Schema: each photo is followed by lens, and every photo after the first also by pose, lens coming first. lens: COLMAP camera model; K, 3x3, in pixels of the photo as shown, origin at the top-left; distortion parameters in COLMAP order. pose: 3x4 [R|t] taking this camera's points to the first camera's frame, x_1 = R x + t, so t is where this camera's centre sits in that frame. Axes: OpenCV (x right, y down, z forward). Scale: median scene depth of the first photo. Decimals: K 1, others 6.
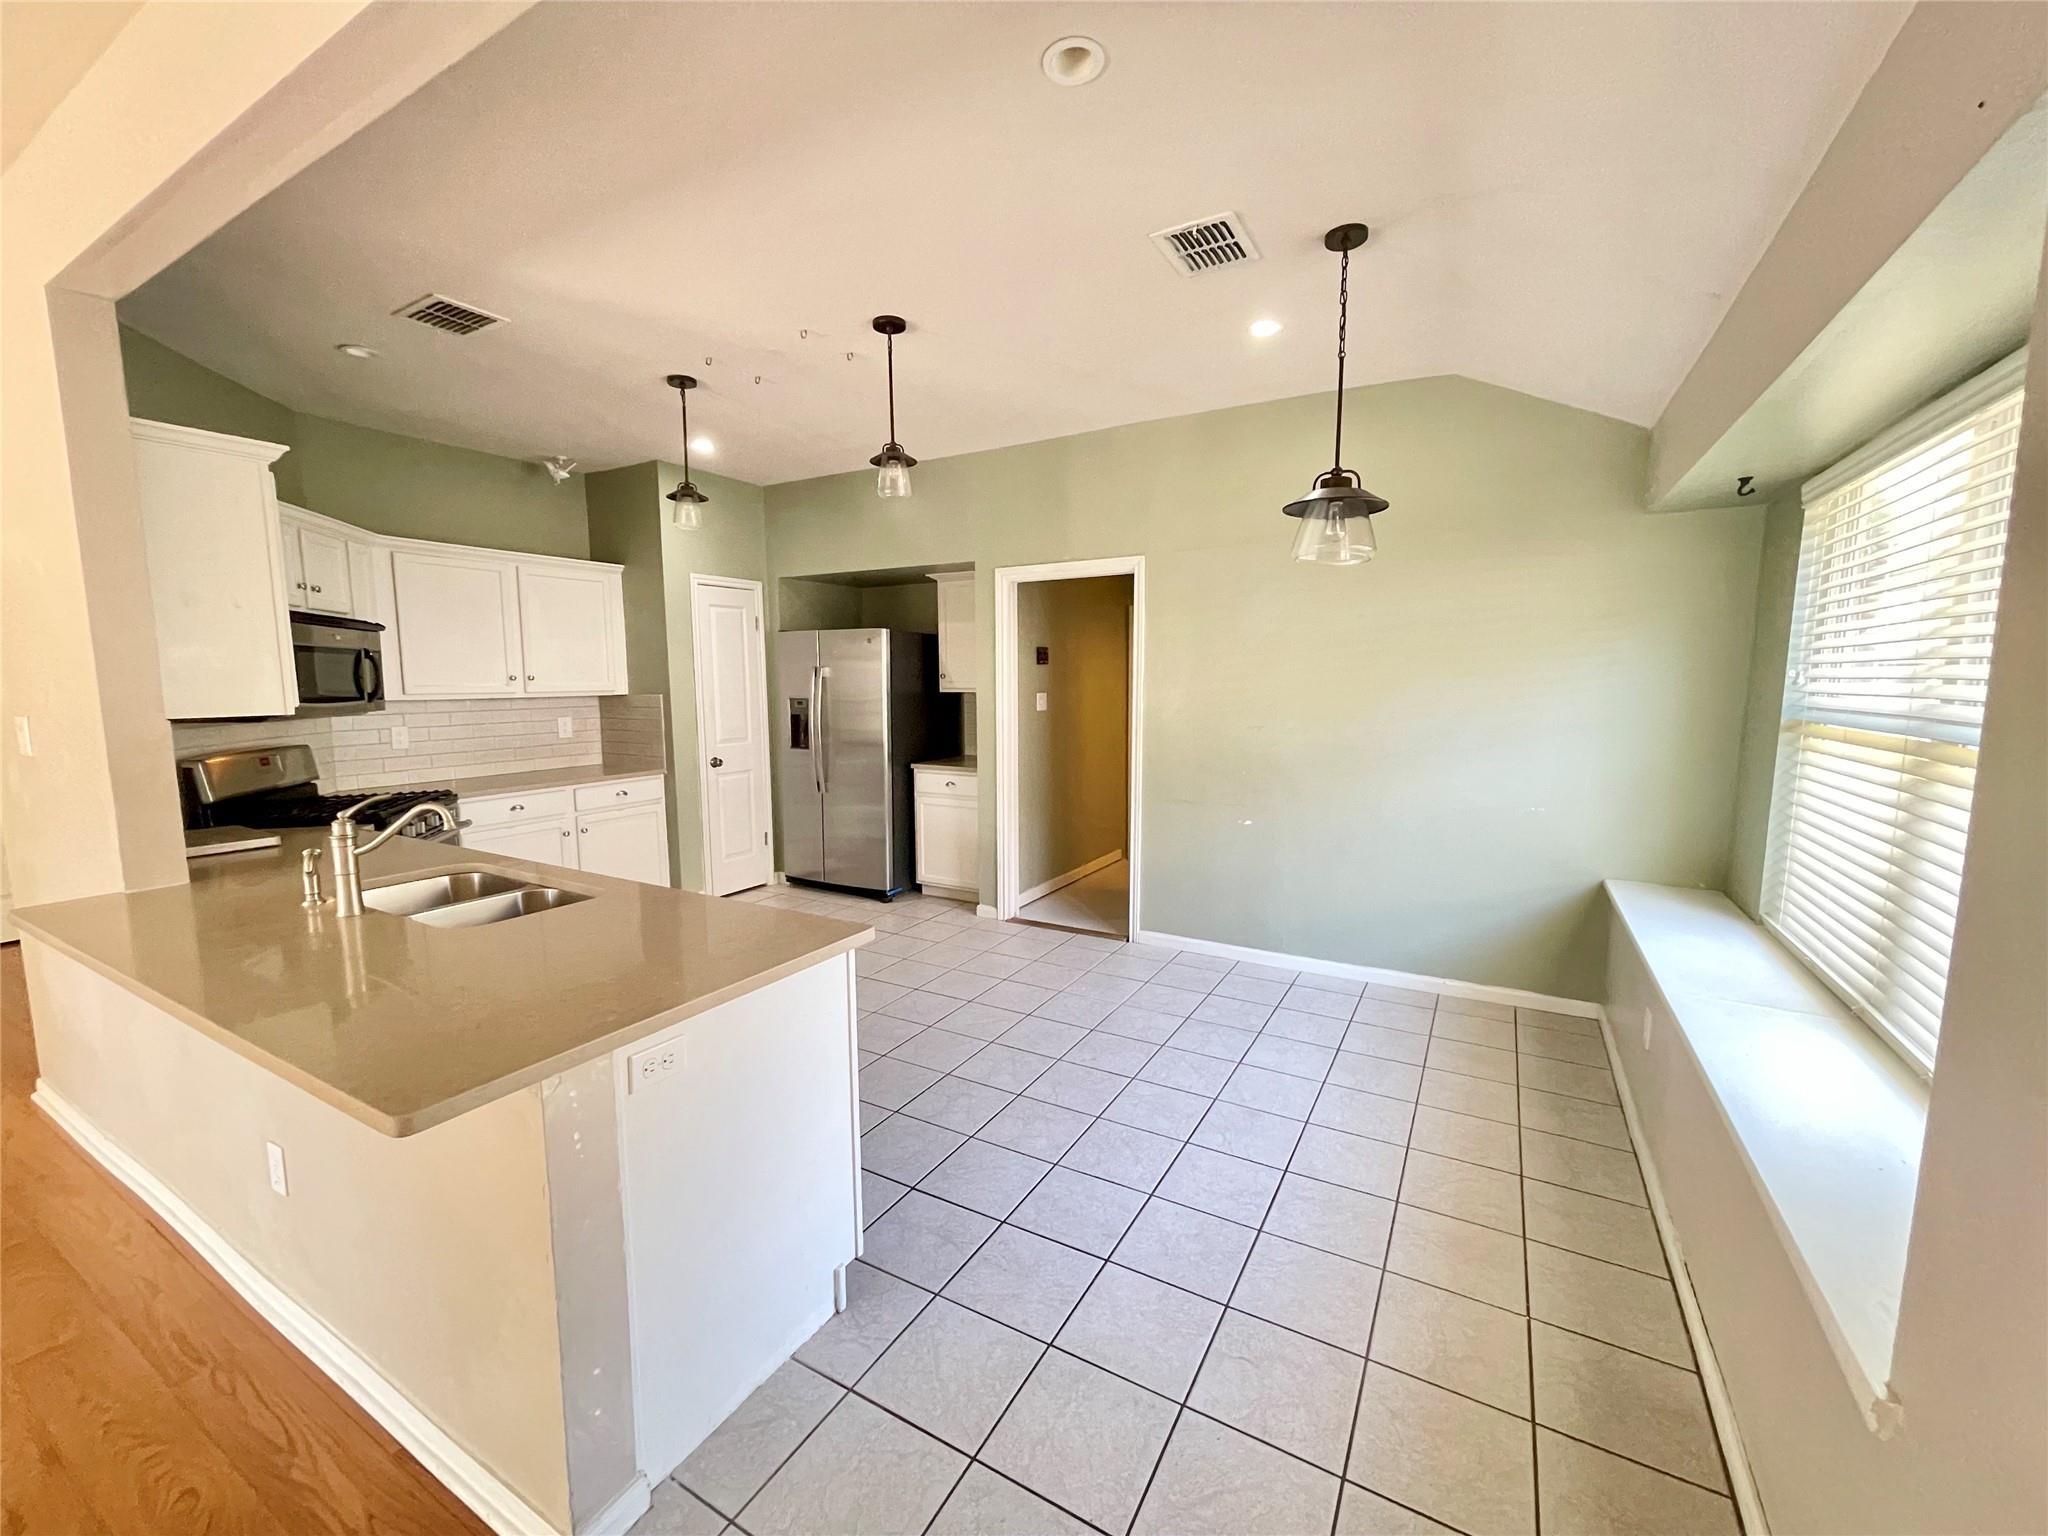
lens RADIAL K [[825.7, 0, 1018.6], [0, 825.7, 771.0], [0, 0, 1]] dist [0.000119, 0.000581]
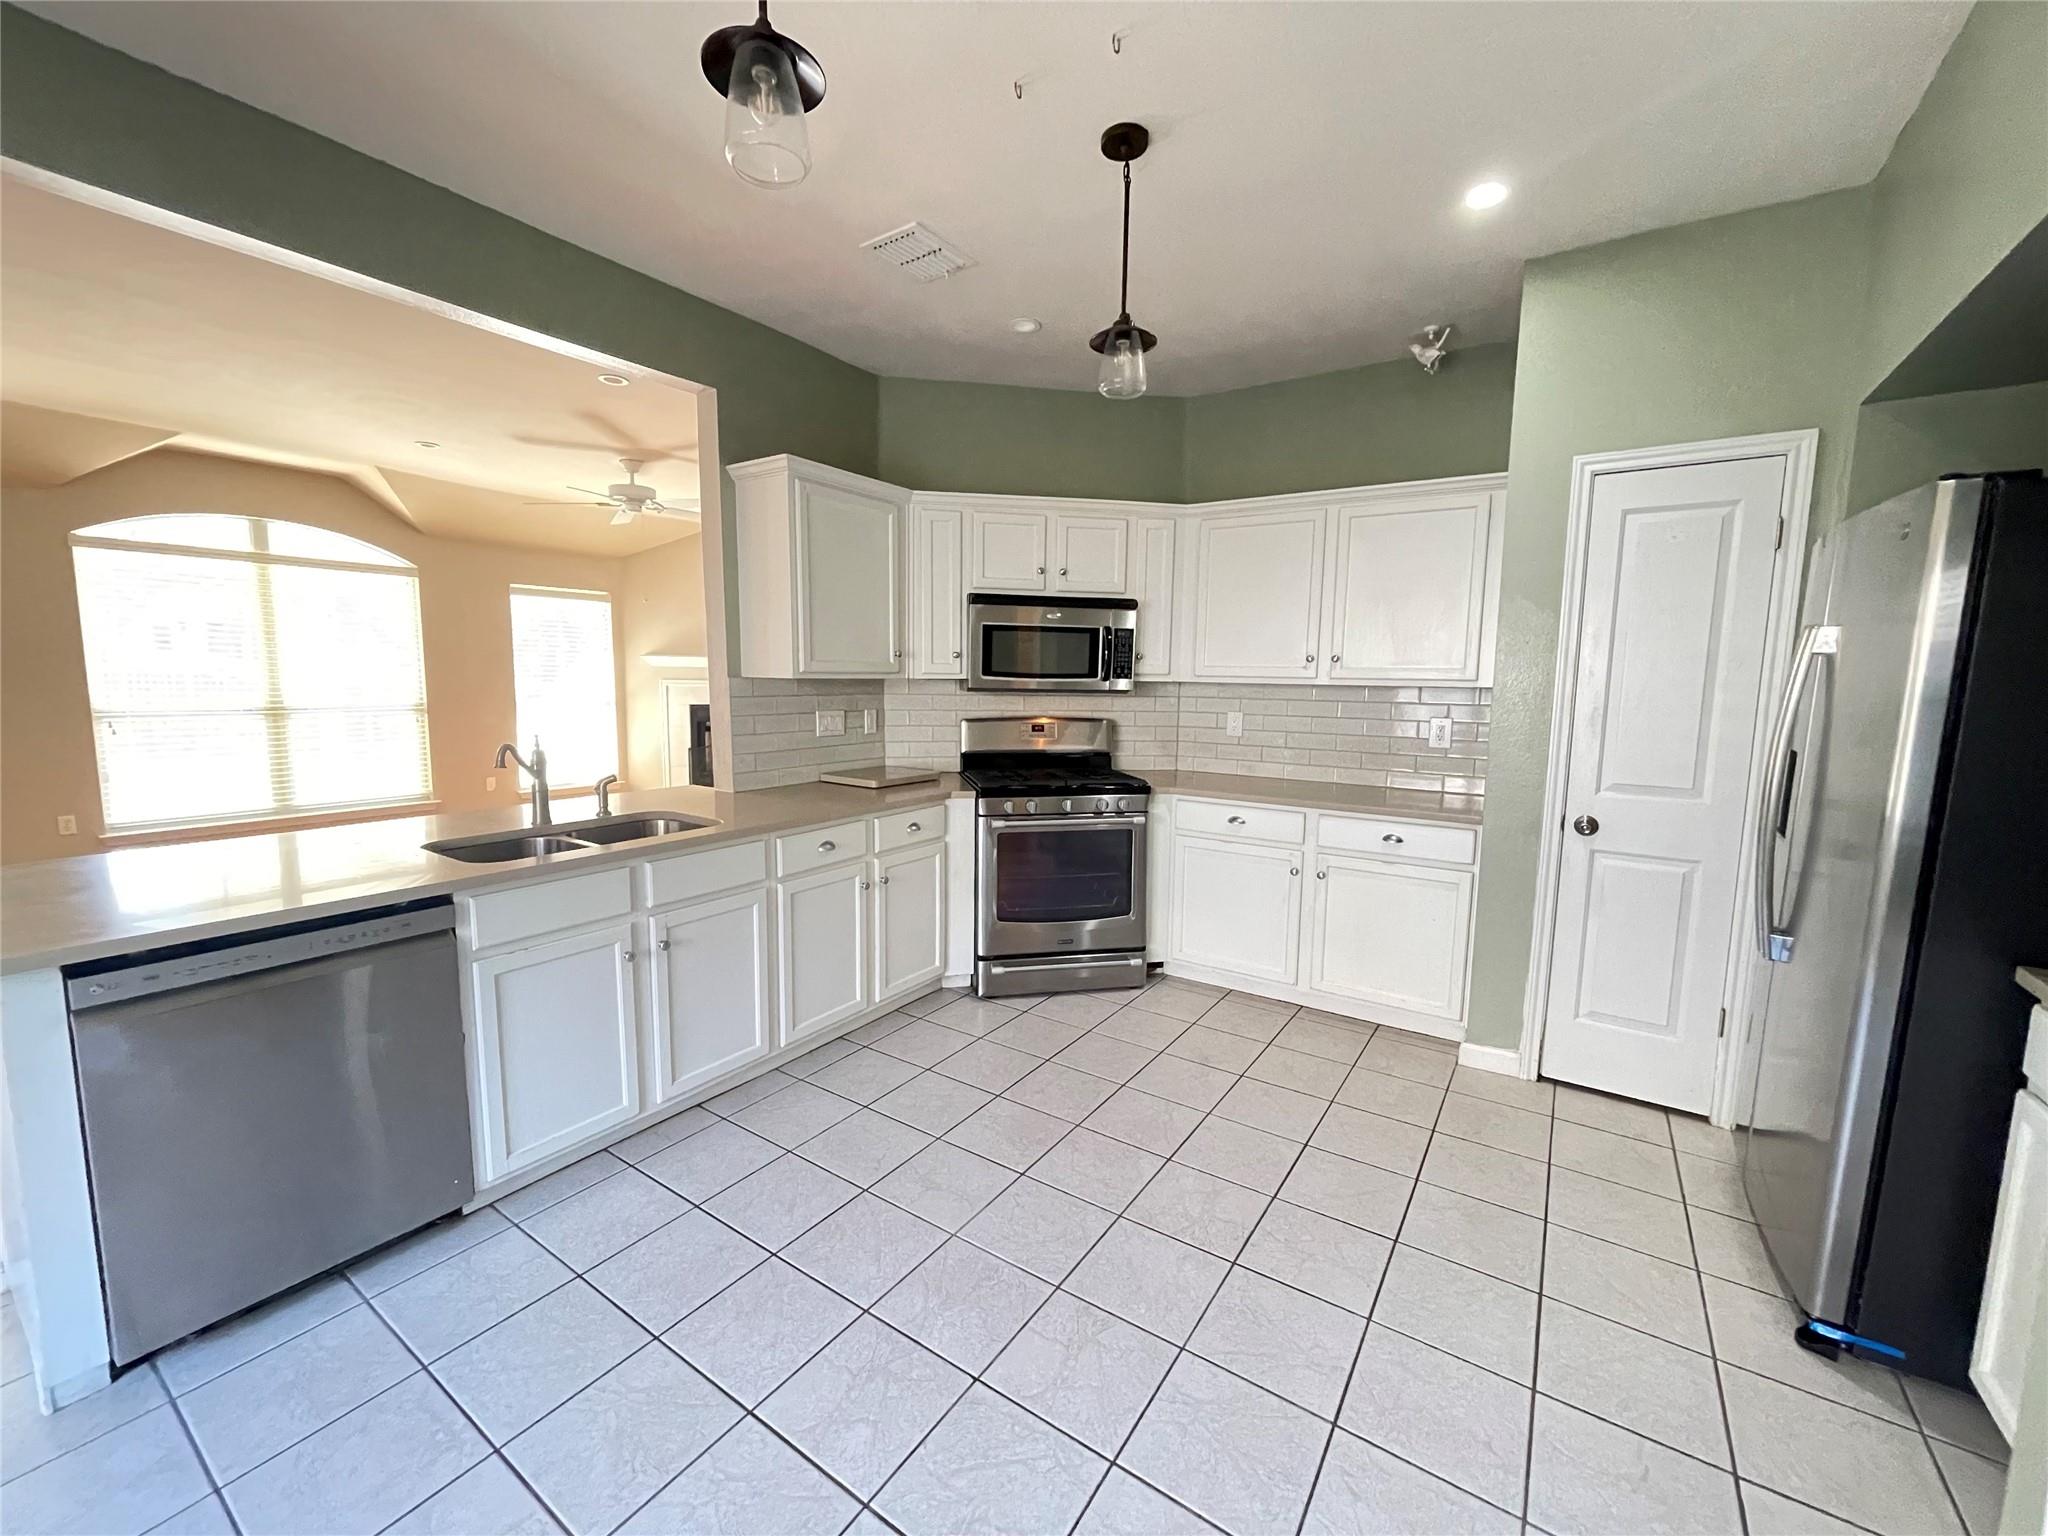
lens RADIAL K [[825.7, 0, 1019.5], [0, 825.7, 767.3], [0, 0, 1]] dist [0.000119, 0.000581]
pose [[-0.073198, 0.118365, -0.990269, 0.173828], [-0.128402, 0.983550, 0.127053, -0.072936], [0.989017, 0.136452, -0.056795, 0.754494]]
